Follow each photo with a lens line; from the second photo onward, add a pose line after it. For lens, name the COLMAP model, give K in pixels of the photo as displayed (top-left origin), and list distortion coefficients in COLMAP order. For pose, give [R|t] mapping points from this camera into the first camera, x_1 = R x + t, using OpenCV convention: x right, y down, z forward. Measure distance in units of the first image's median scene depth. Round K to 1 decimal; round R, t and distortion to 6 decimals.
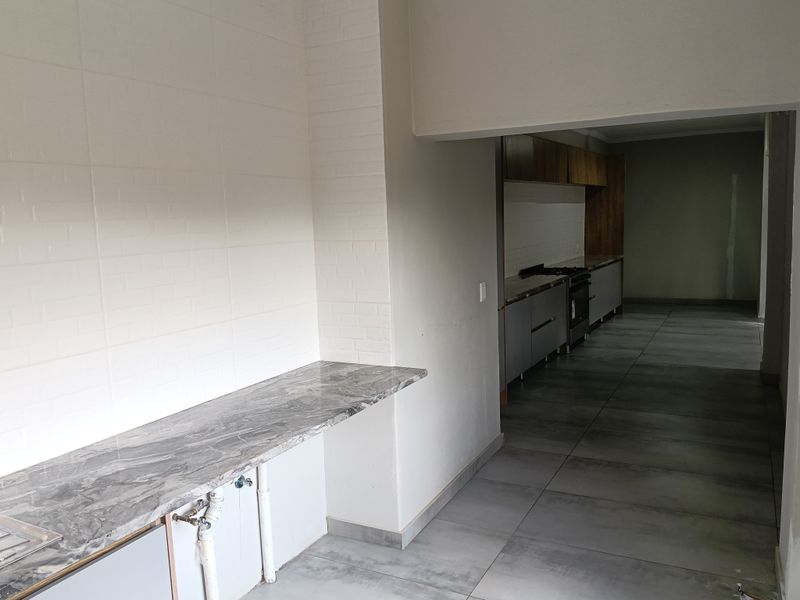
lens RADIAL K [[638.6, 0, 400.0], [0, 638.6, 300.0], [0, 0, 1]] dist [0.091228, -0.204175]
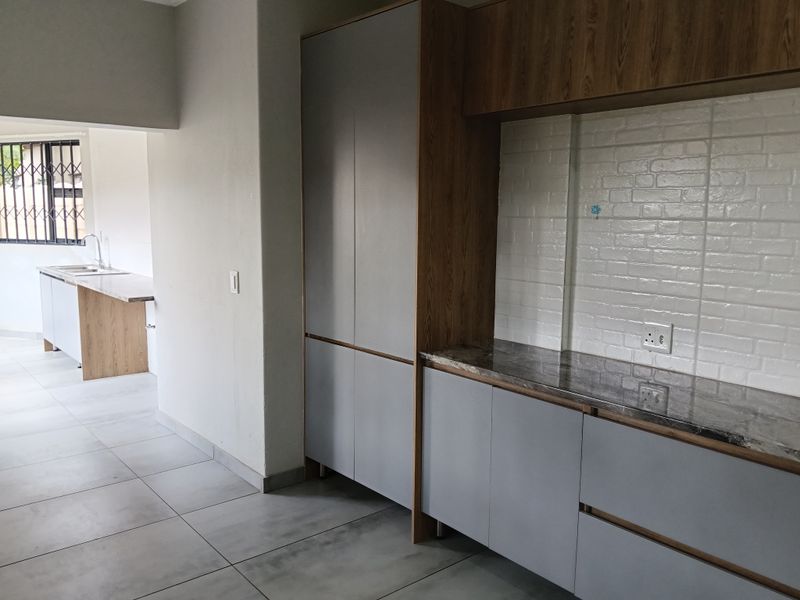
lens RADIAL K [[638.6, 0, 400.0], [0, 638.6, 300.0], [0, 0, 1]] dist [0.091228, -0.204175]
pose [[-0.370835, 0.159309, -0.914933, 0.364386], [-0.116583, 0.969398, 0.216046, -0.087373], [0.921352, 0.186783, -0.340914, 0.647030]]
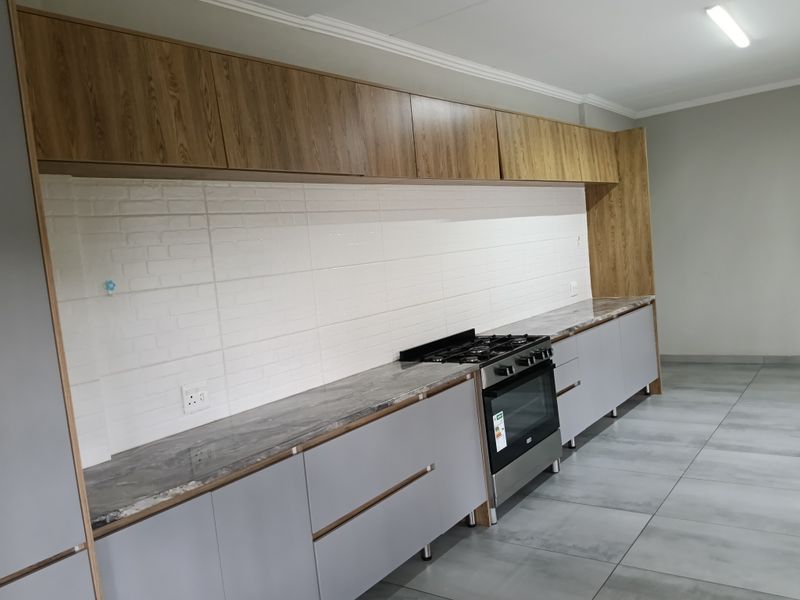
lens RADIAL K [[638.6, 0, 400.0], [0, 638.6, 300.0], [0, 0, 1]] dist [0.091228, -0.204175]
pose [[0.986691, -0.053733, -0.153475, 0.211693], [0.047641, 0.997934, -0.043098, -0.052088], [0.155474, 0.035212, 0.987212, 0.385763]]
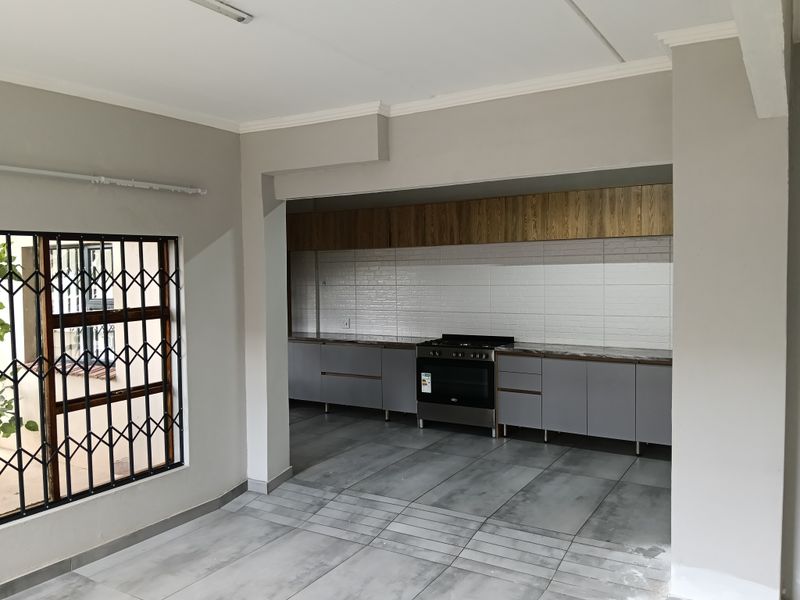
lens RADIAL K [[638.6, 0, 400.0], [0, 638.6, 300.0], [0, 0, 1]] dist [0.091228, -0.204175]
pose [[-0.046371, 0.083668, -0.995414, 0.903938], [-0.111600, 0.989814, 0.088397, -0.138269], [0.992671, 0.115187, -0.036561, 0.755405]]
